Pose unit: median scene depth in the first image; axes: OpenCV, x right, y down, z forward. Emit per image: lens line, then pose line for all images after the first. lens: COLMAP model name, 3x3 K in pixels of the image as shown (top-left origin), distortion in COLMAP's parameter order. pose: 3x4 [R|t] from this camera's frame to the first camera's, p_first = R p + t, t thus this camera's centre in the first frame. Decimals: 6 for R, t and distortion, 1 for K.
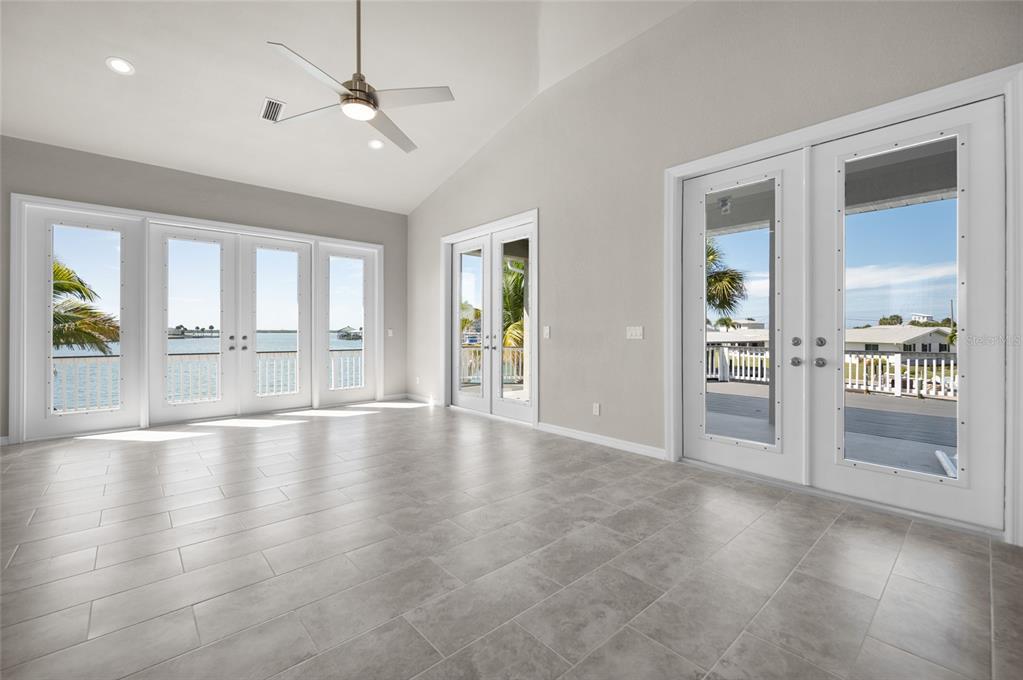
lens RADIAL K [[428.9, 0, 511.6], [0, 428.9, 334.2], [0, 0, 1]] dist [0.000027, 0.000000]
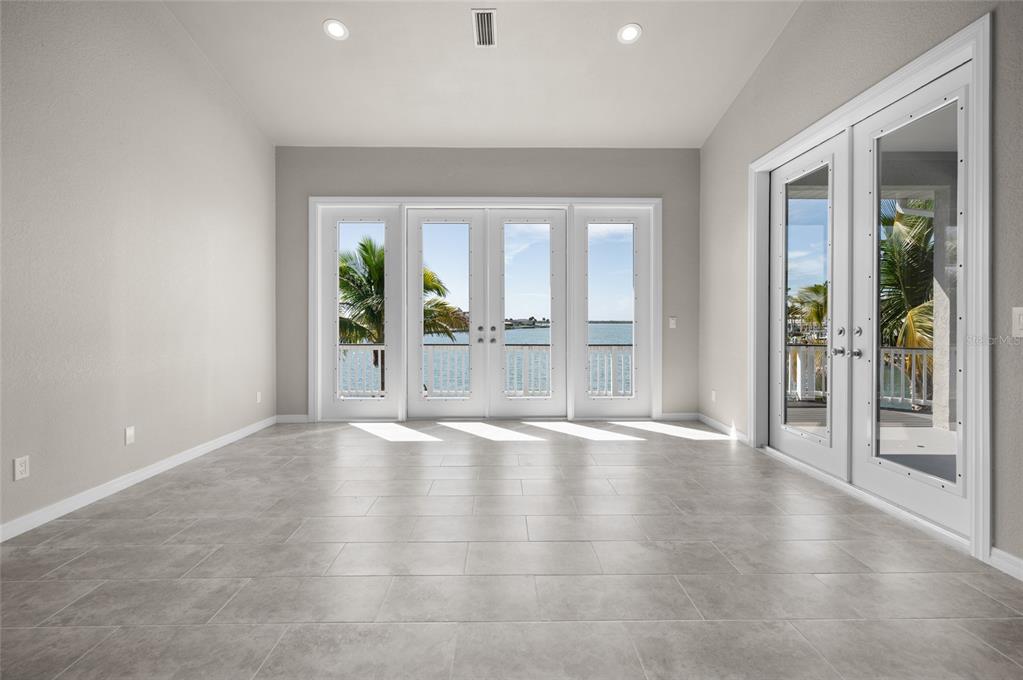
lens RADIAL K [[452.2, 0, 509.8], [0, 452.2, 324.3], [0, 0, 1]] dist [-0.000690, -0.000175]
pose [[0.752504, 0.002046, -0.658585, 0.000489], [-0.003318, 0.999994, -0.000685, -0.000125], [0.658580, 0.002701, 0.752506, 0.302111]]
